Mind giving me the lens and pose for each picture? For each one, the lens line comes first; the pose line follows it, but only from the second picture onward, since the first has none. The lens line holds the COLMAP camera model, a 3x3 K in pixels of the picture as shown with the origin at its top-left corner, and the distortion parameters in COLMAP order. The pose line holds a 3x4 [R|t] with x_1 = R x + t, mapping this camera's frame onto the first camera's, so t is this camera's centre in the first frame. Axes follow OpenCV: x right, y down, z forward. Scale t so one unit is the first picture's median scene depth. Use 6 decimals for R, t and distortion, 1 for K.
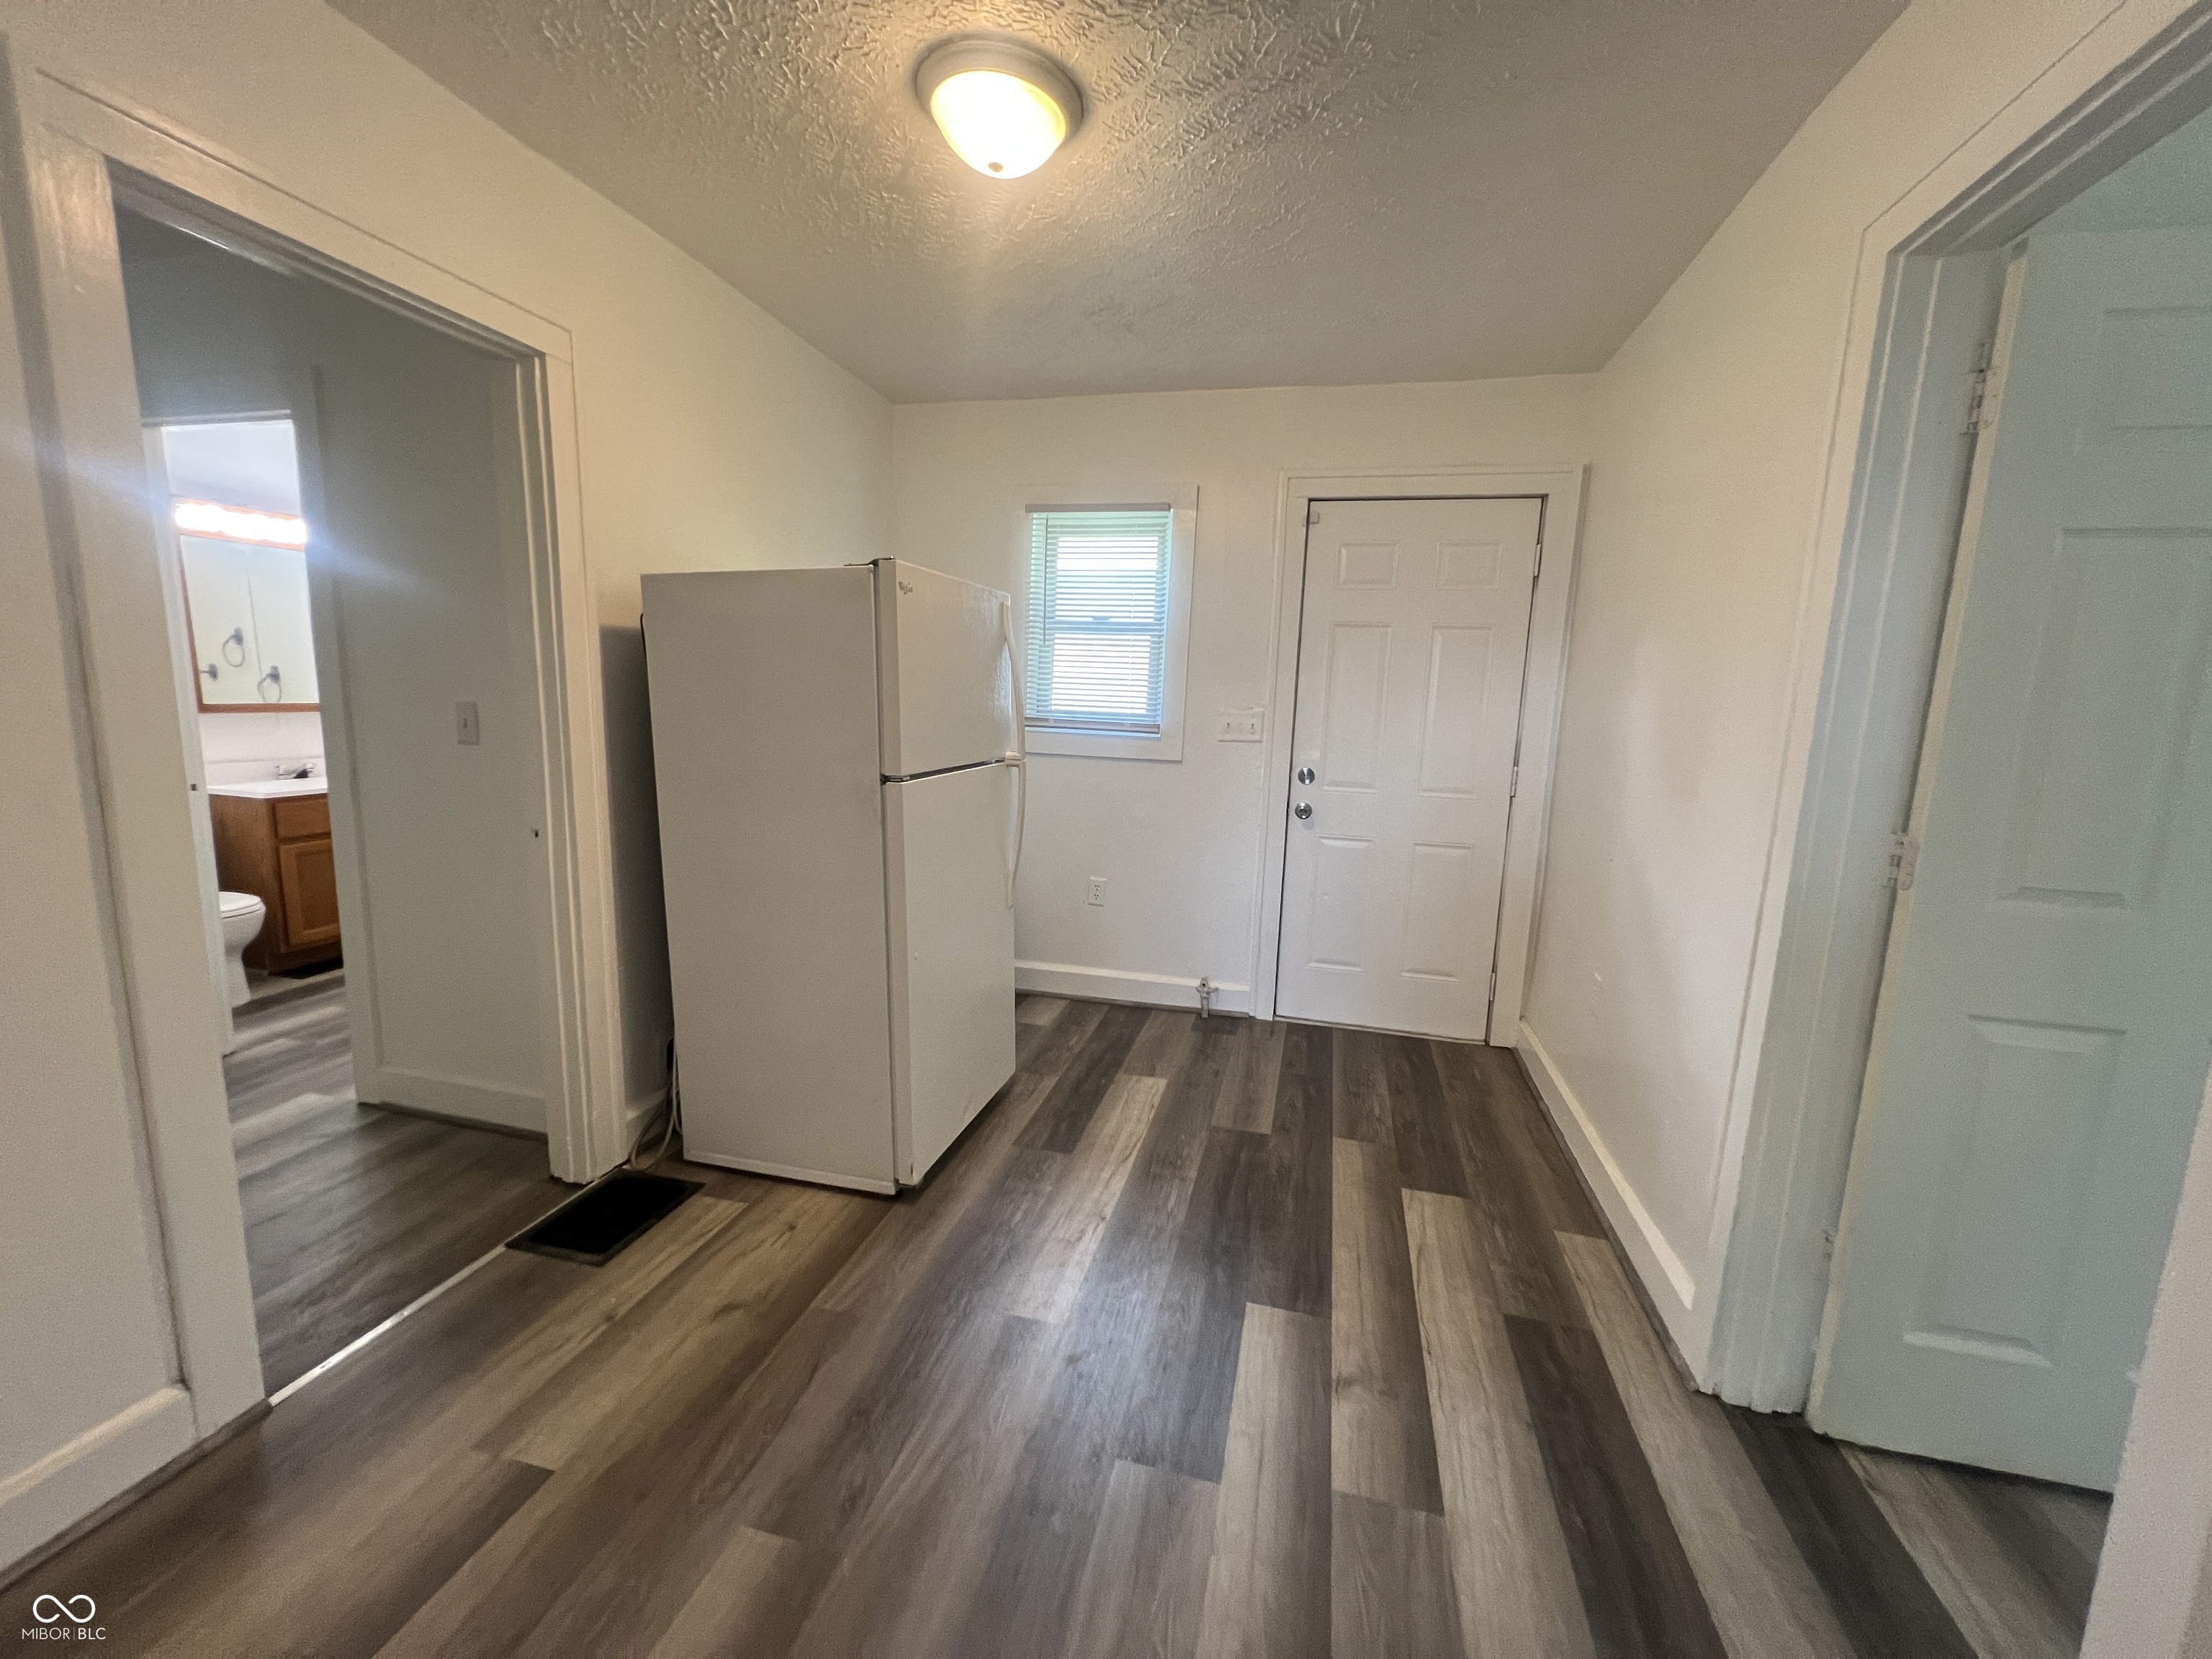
lens RADIAL K [[883.7, 0, 1106.0], [0, 883.7, 829.5], [0, 0, 1]] dist [-0.001596, 0.000860]
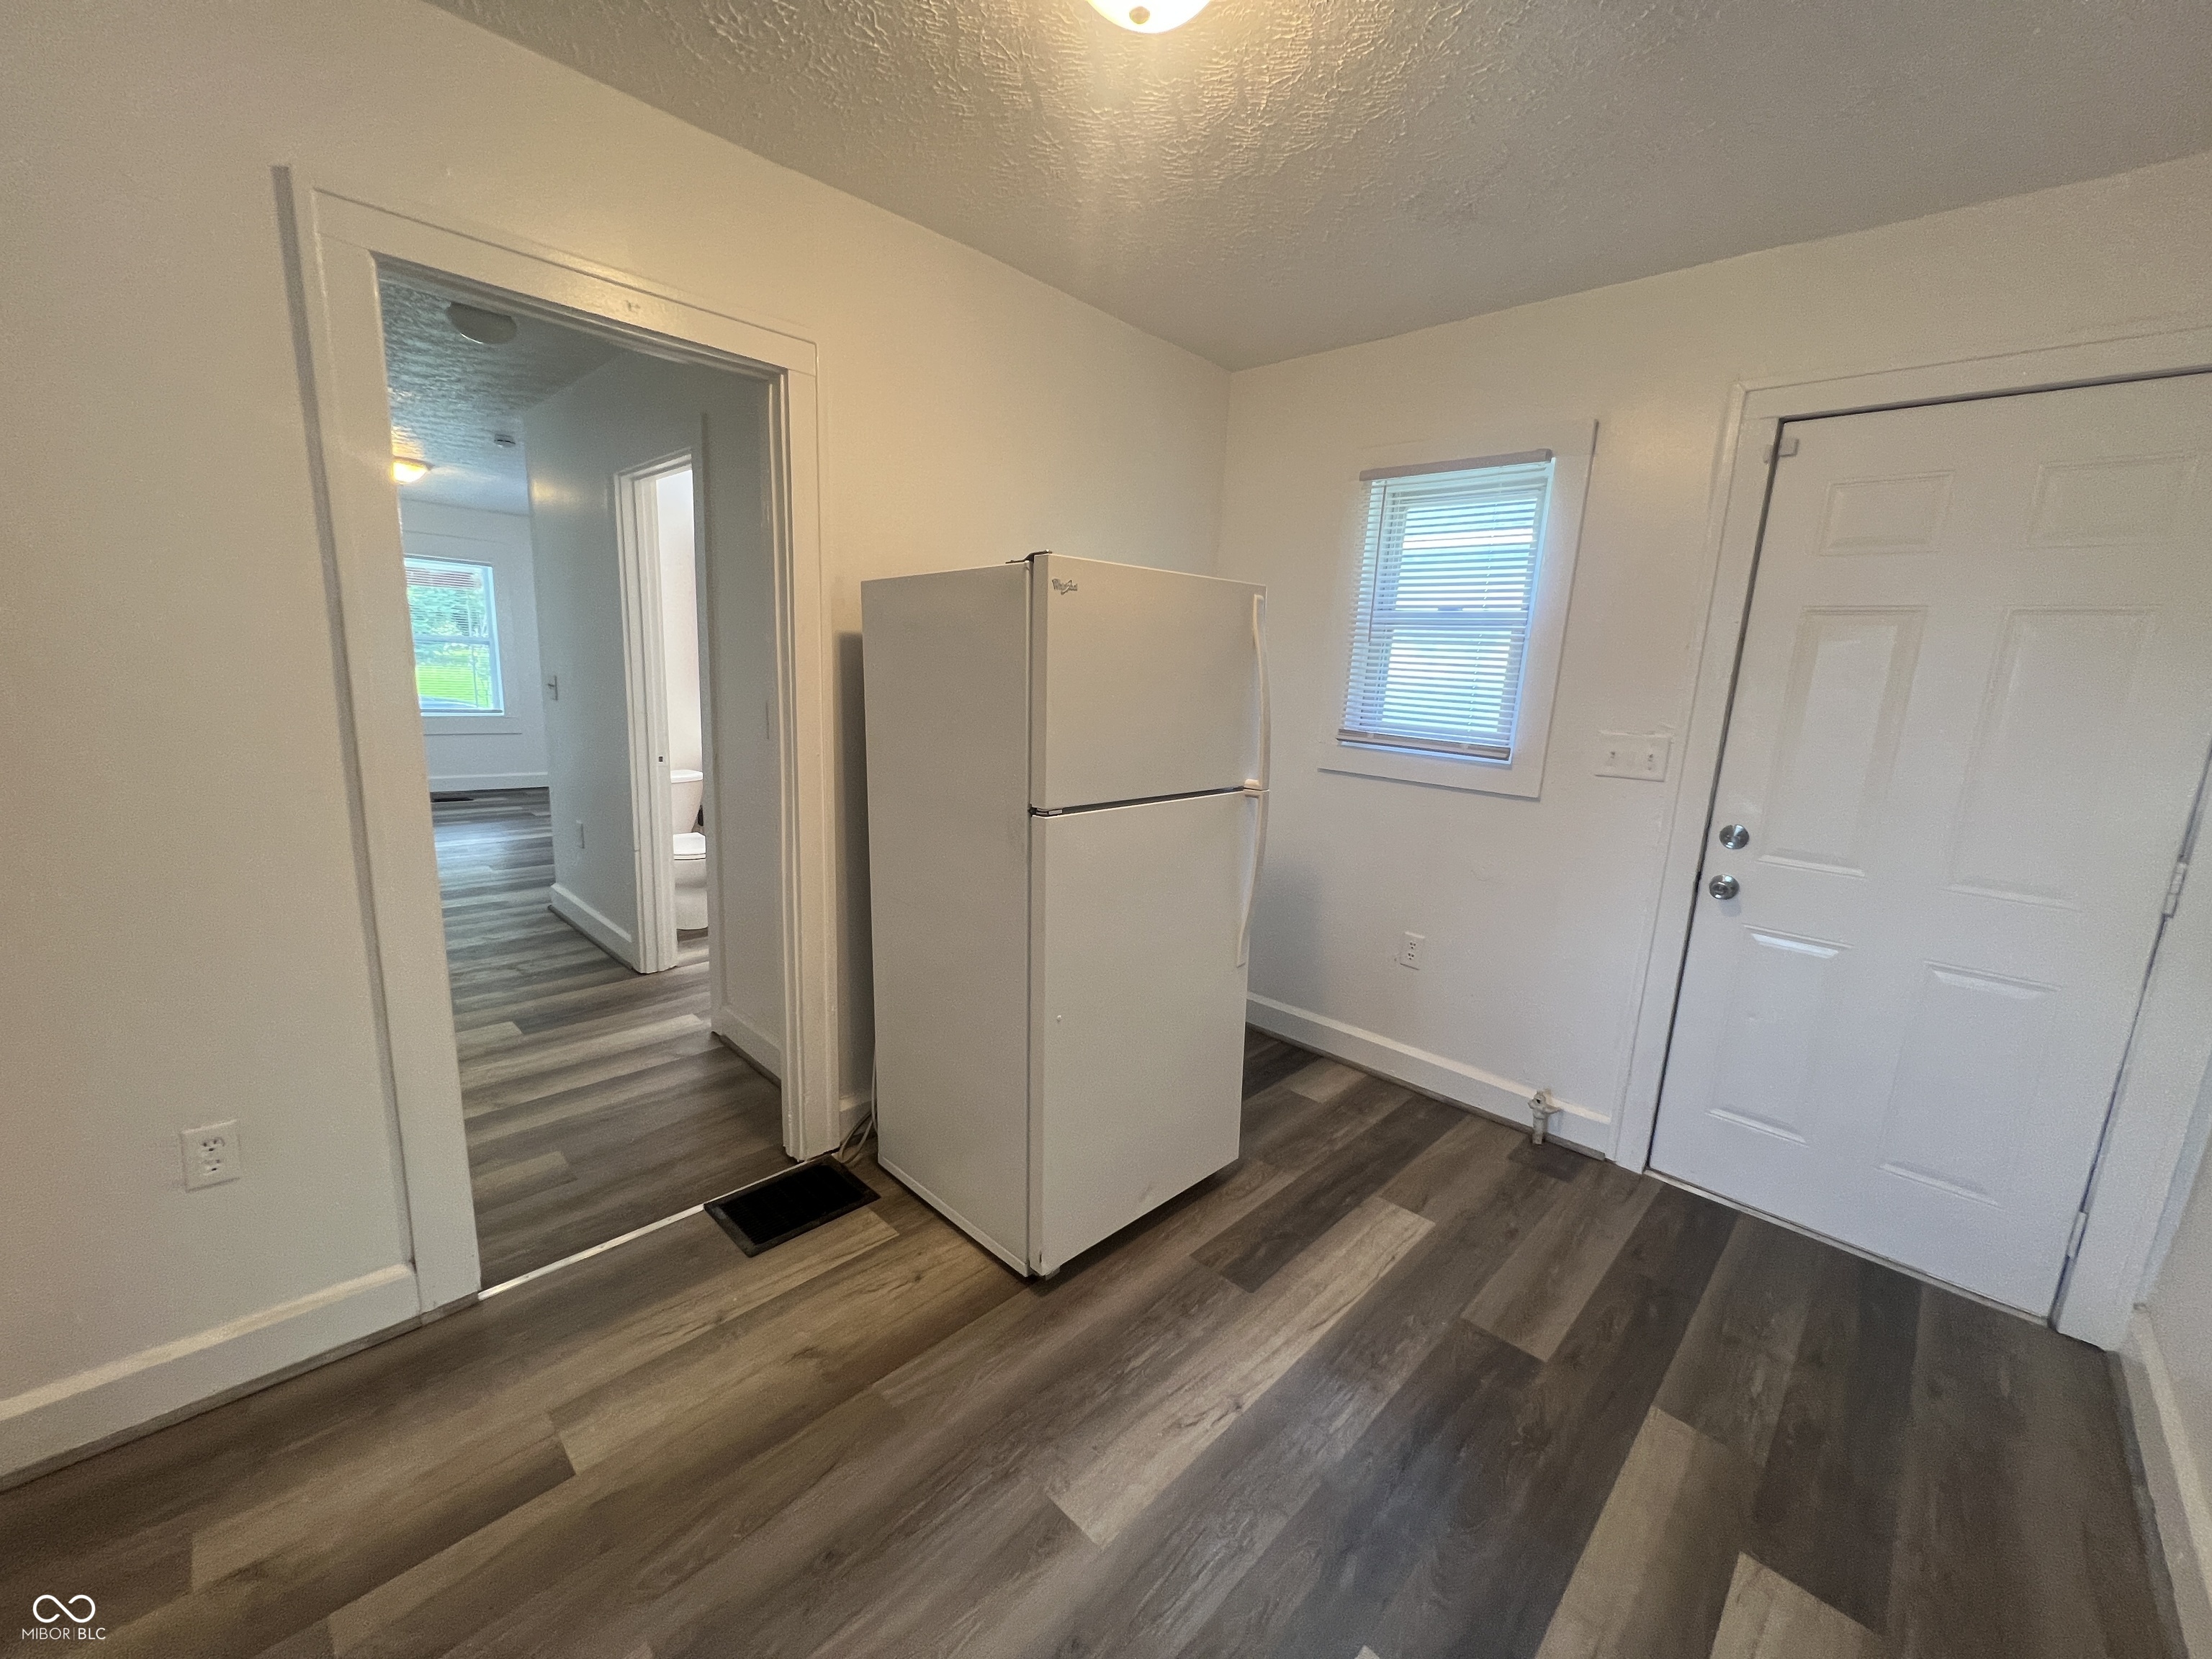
lens RADIAL K [[883.7, 0, 1106.0], [0, 883.7, 829.5], [0, 0, 1]] dist [-0.001596, 0.000860]
pose [[0.863644, 0.100511, -0.493981, 0.184236], [-0.092659, 0.994877, 0.040431, -0.062339], [0.495514, 0.010853, 0.868532, 0.224743]]
